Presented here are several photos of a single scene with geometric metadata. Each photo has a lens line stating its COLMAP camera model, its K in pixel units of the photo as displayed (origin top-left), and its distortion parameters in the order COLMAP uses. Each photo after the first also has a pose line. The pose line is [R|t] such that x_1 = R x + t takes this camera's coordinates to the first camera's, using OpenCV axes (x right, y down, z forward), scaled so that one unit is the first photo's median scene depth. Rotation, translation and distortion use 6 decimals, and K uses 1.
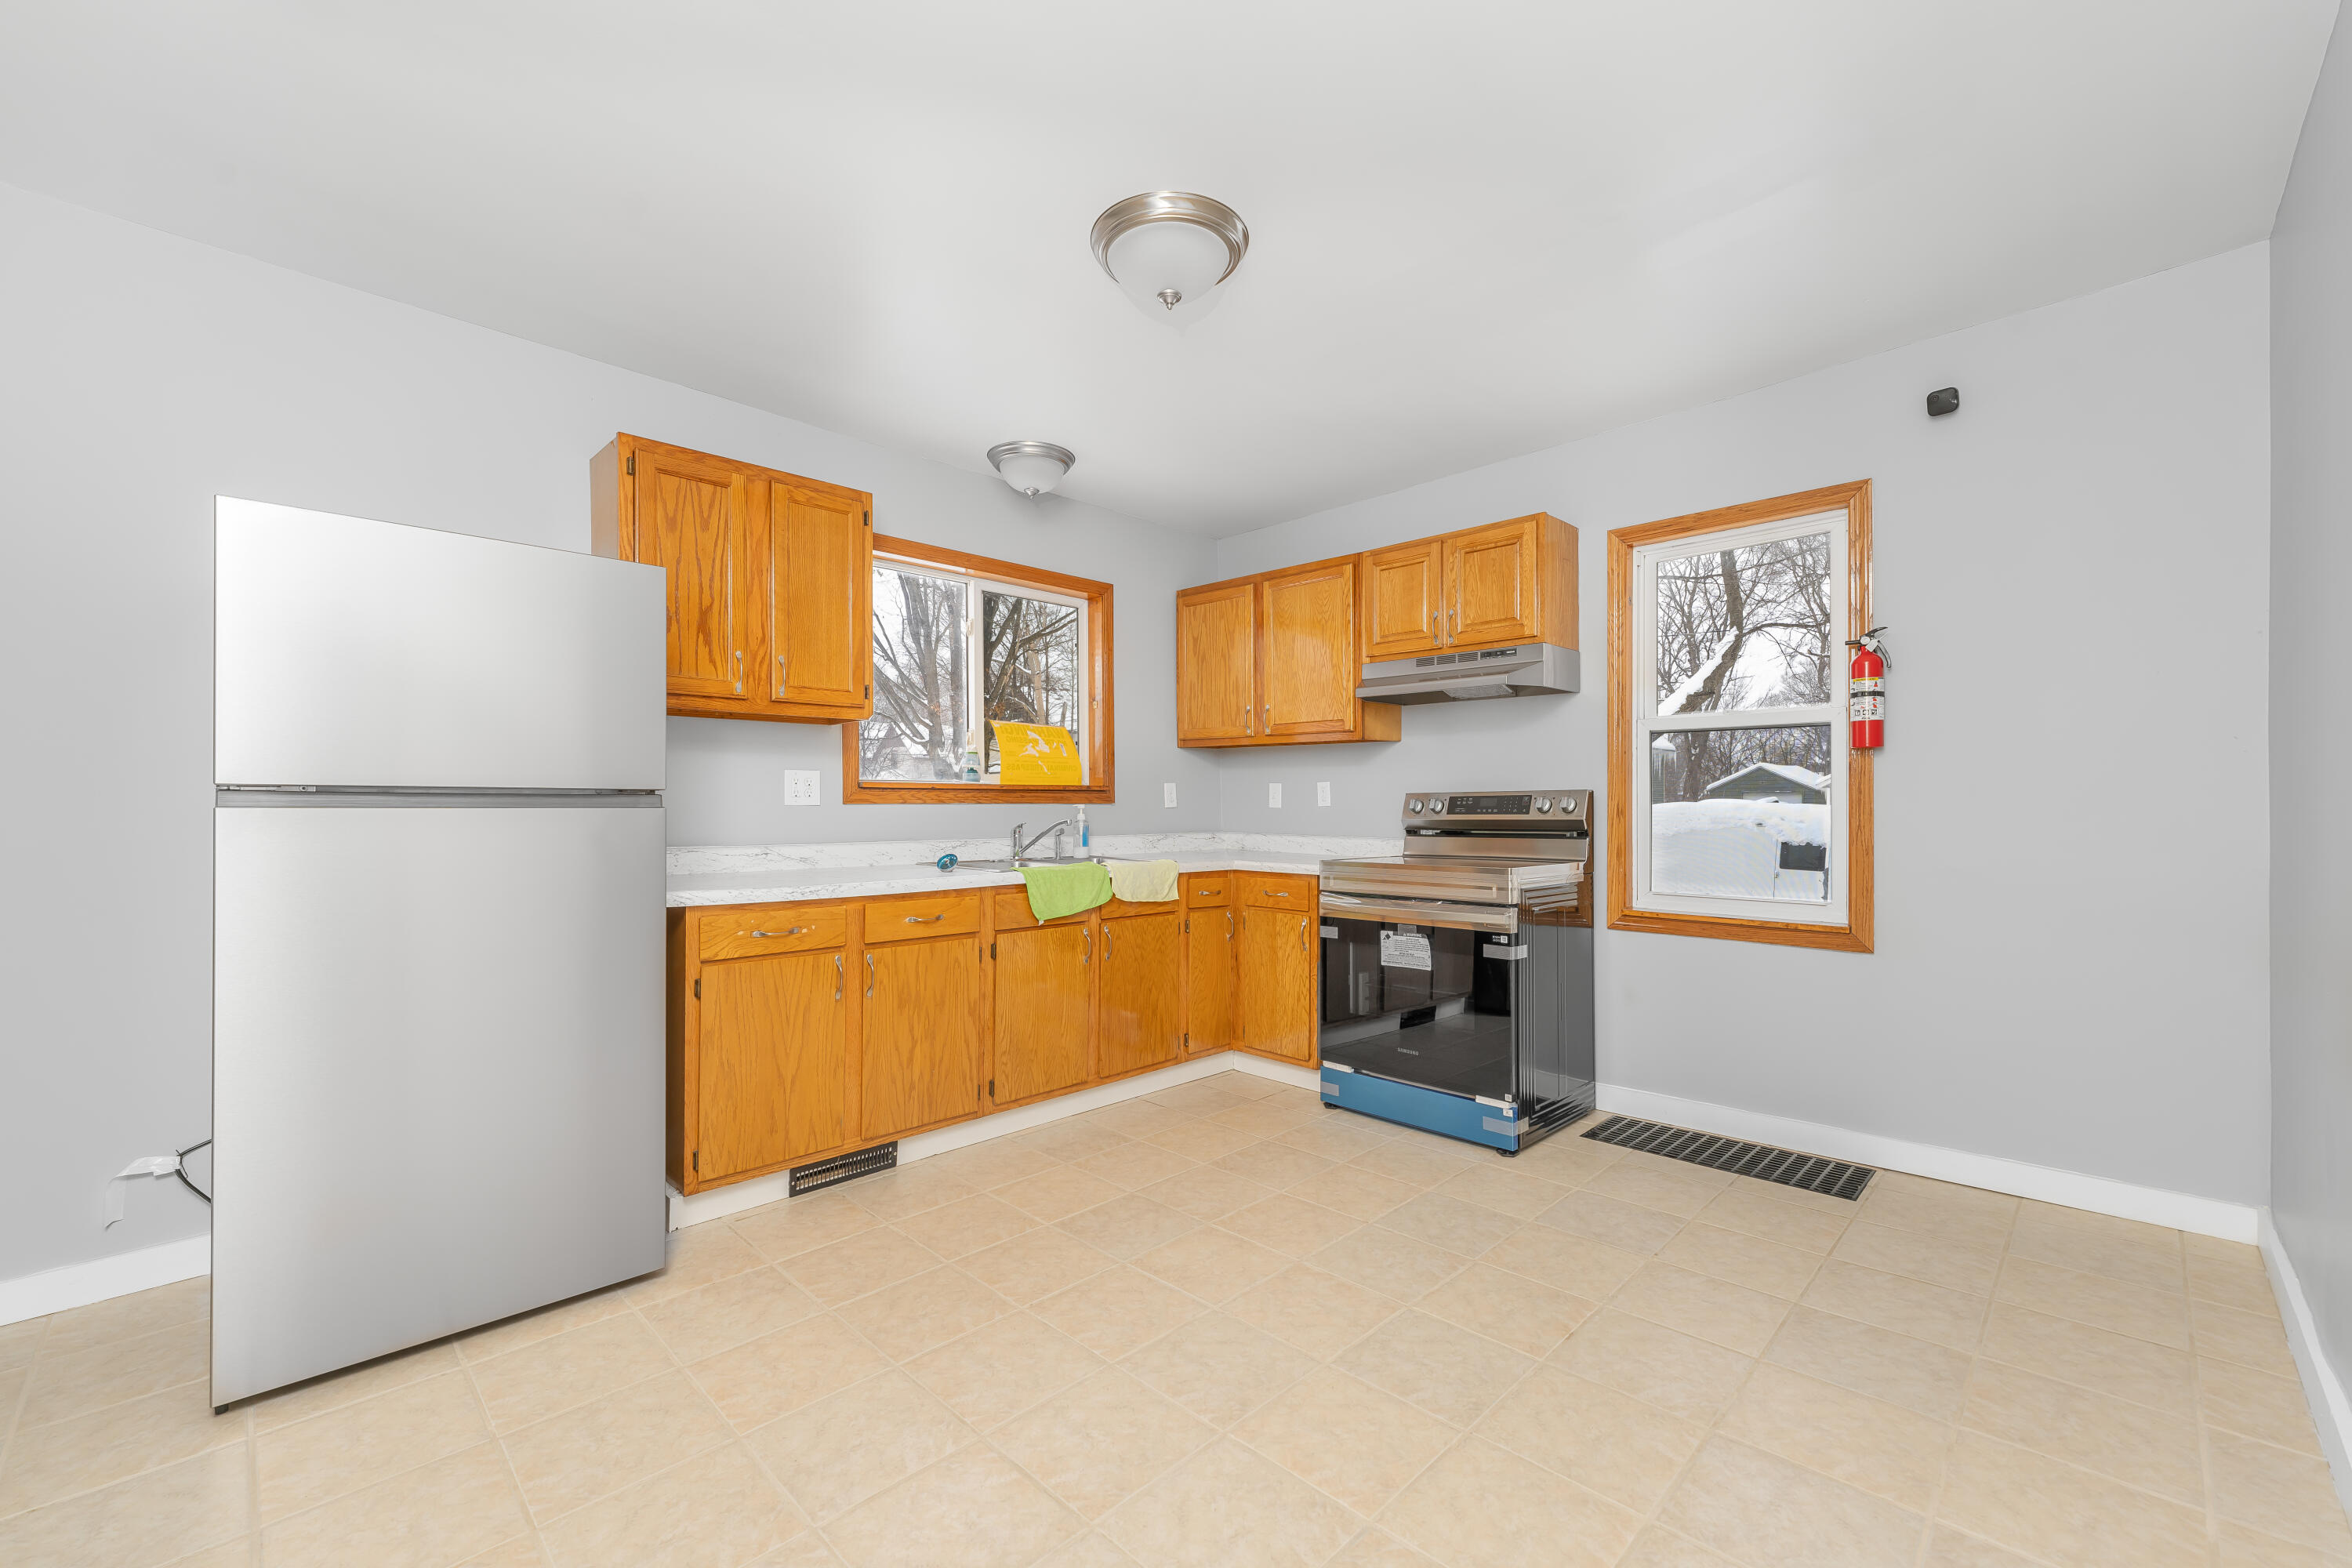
lens RADIAL K [[951.0, 0, 1160.3], [0, 951.0, 797.5], [0, 0, 1]] dist [0.004783, 0.000422]
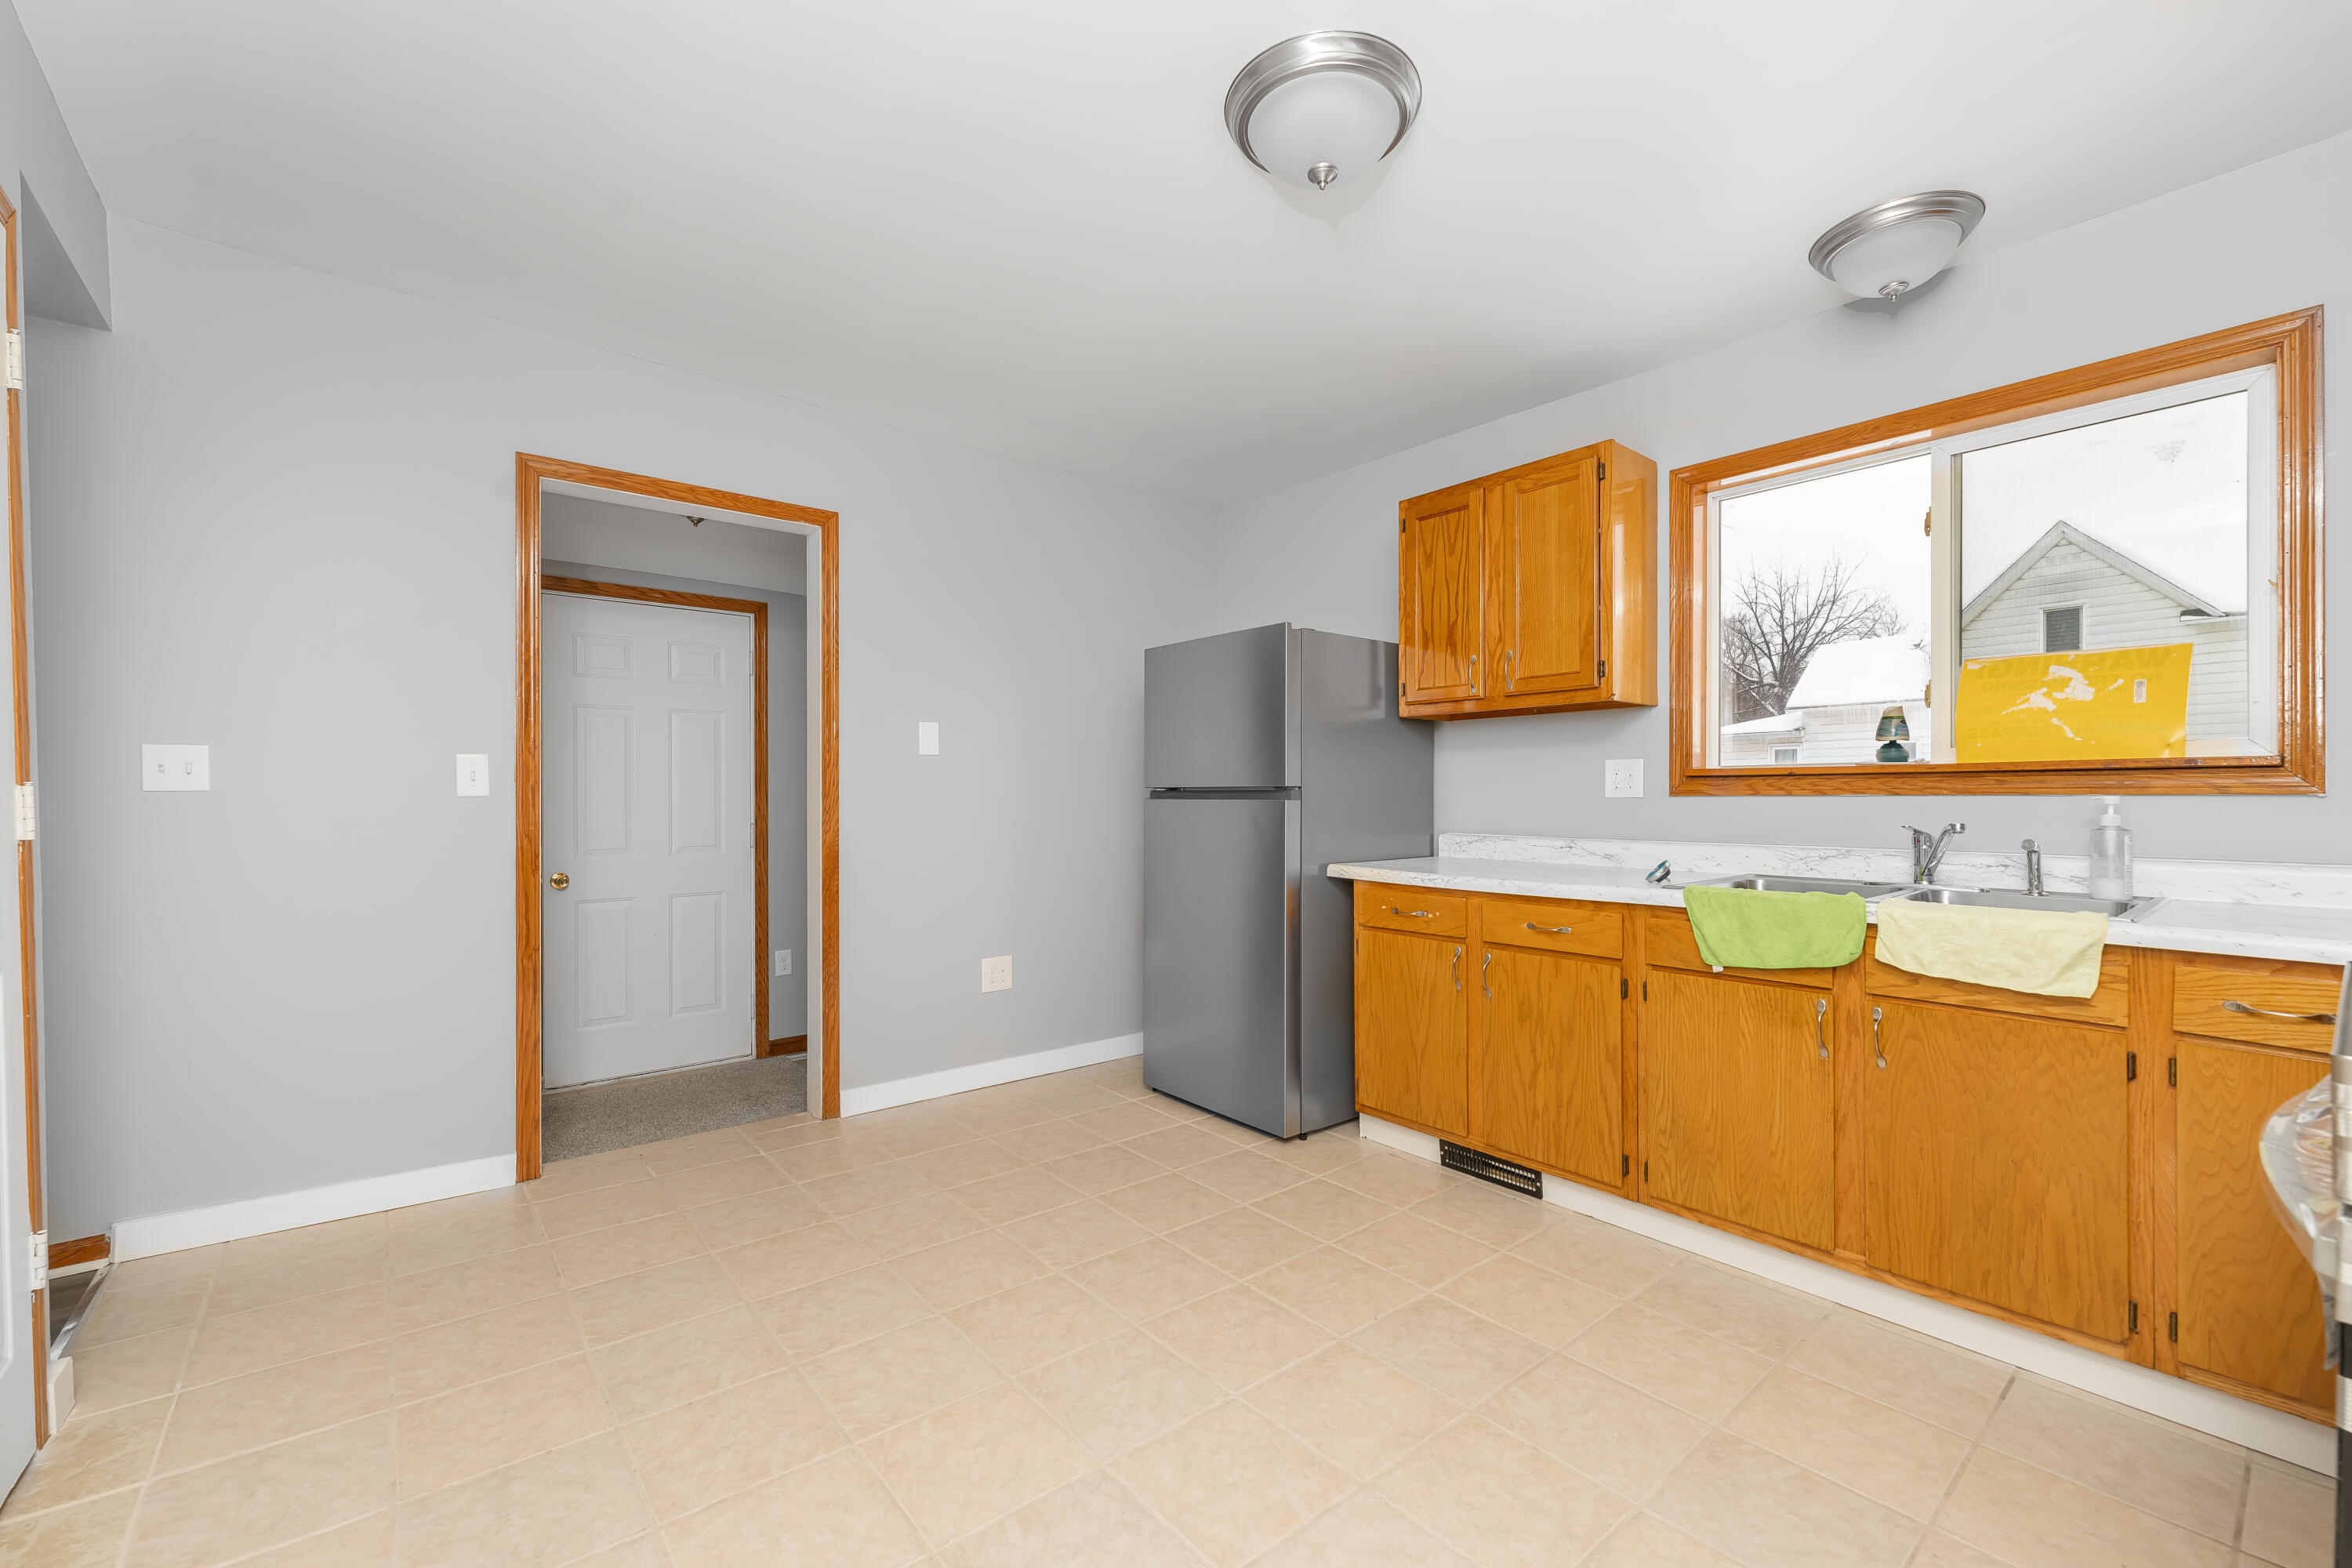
lens RADIAL K [[951.0, 0, 1177.7], [0, 951.0, 798.1], [0, 0, 1]] dist [0.004783, 0.000422]
pose [[-0.080229, -0.002442, -0.996773, 0.636670], [0.005491, 0.999981, -0.002892, 0.009543], [0.996761, -0.005705, -0.080214, 0.723963]]
